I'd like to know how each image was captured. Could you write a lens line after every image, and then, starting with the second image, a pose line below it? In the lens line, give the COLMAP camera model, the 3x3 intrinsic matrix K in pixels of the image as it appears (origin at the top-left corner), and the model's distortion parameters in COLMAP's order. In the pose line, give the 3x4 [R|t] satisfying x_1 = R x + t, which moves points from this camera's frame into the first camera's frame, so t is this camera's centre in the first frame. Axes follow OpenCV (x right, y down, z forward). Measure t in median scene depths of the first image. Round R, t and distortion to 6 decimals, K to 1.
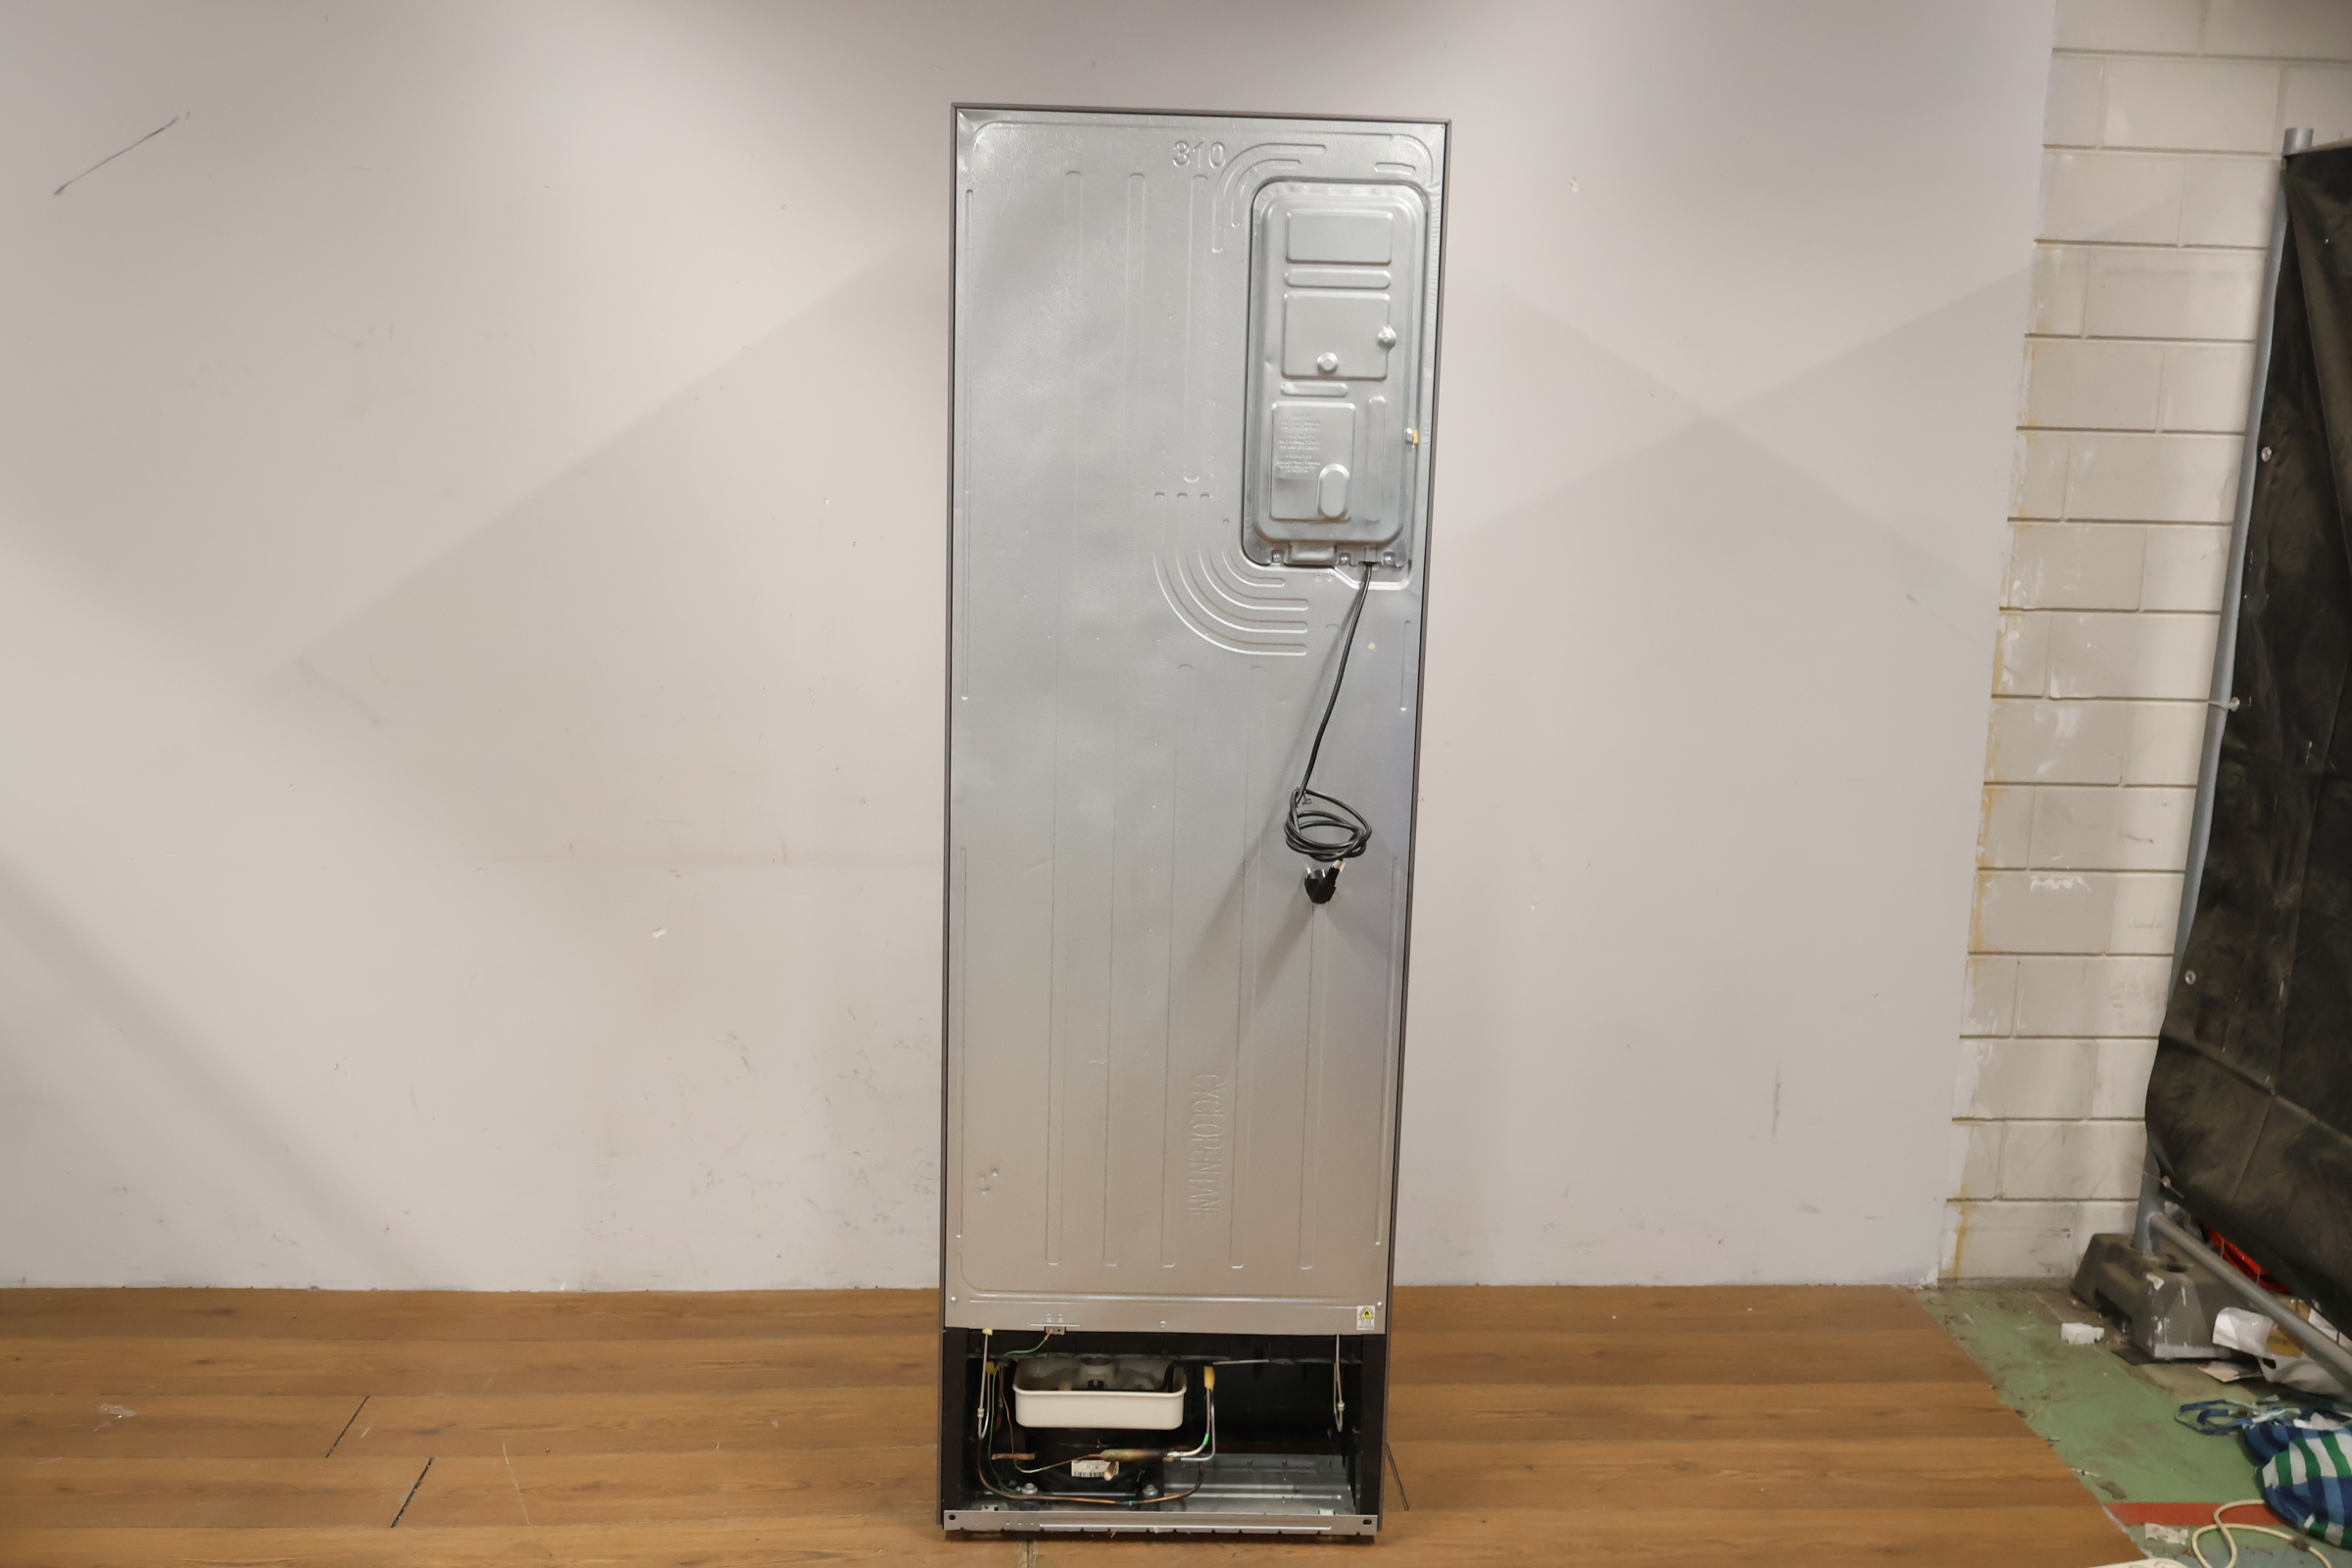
lens RADIAL K [[2063.3, 0, 1174.3], [0, 2063.3, 778.1], [0, 0, 1]] dist [0.006672, -0.010700]
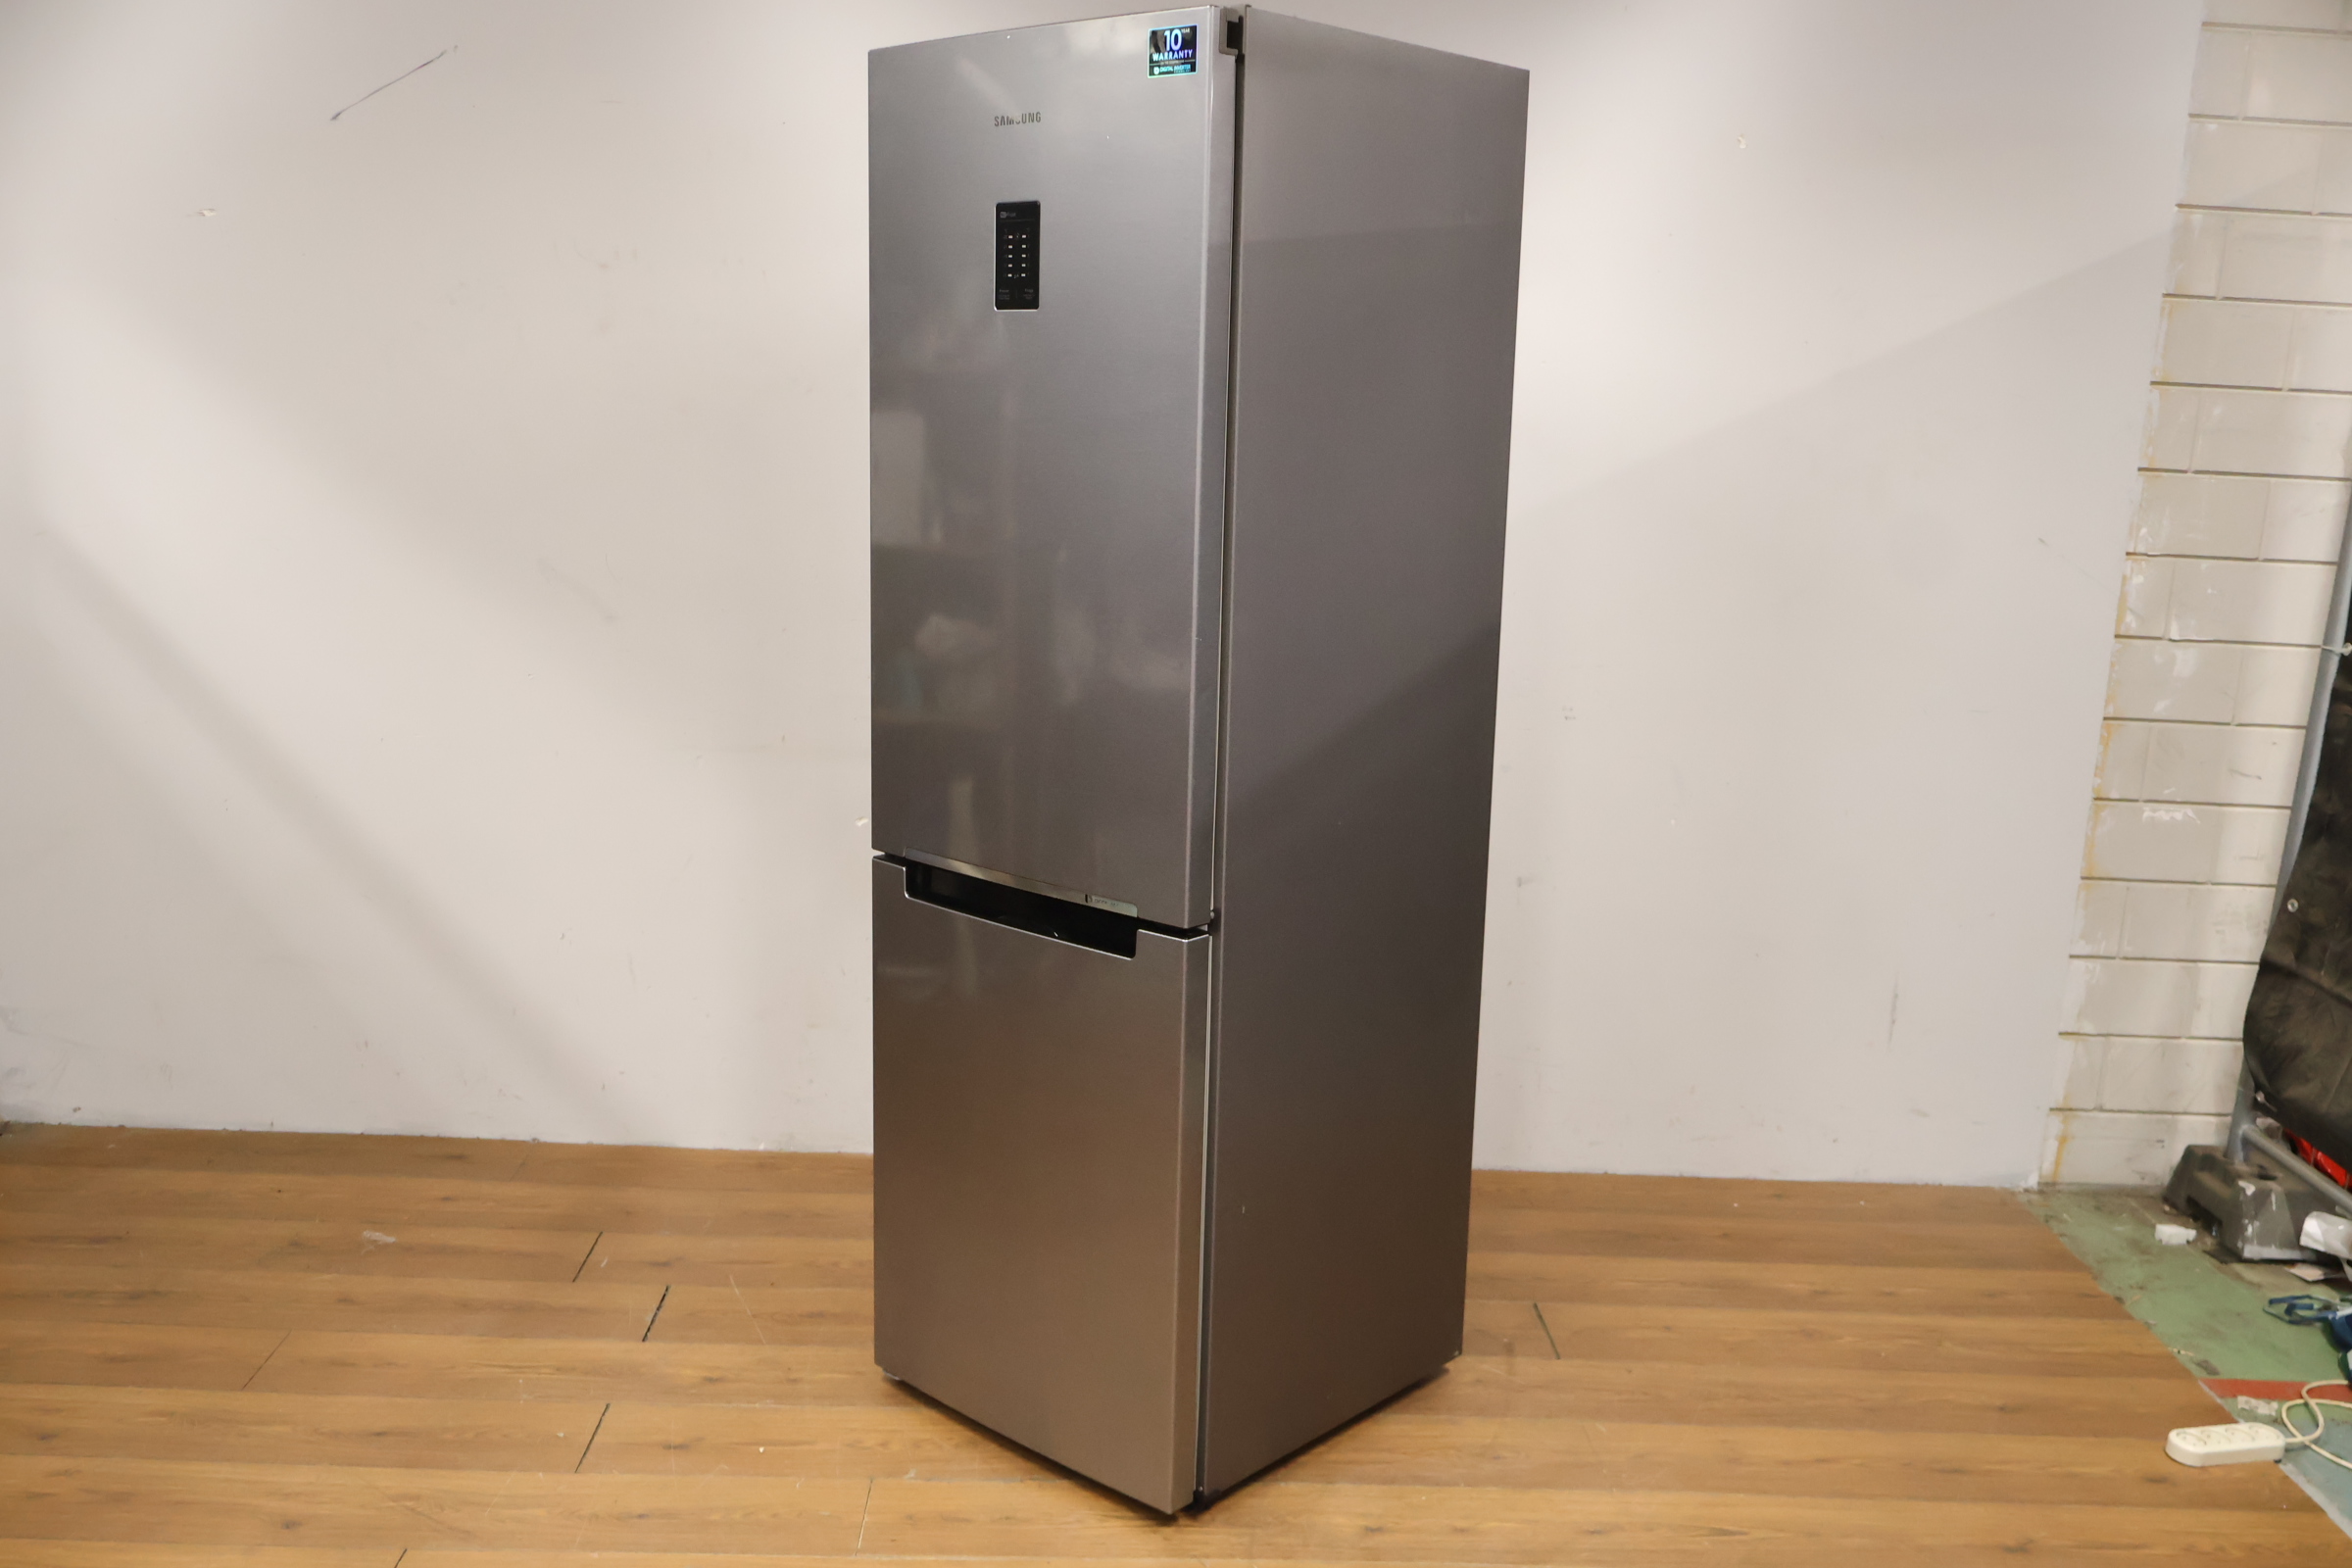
lens RADIAL K [[2081.9, 0, 1176.0], [0, 2081.9, 784.0], [0, 0, 1]] dist [0.010852, -0.004675]
pose [[0.999432, 0.028925, -0.017275, -0.067012], [-0.028388, 0.999130, 0.030557, 0.017348], [0.018144, -0.030049, 0.999384, -0.084997]]
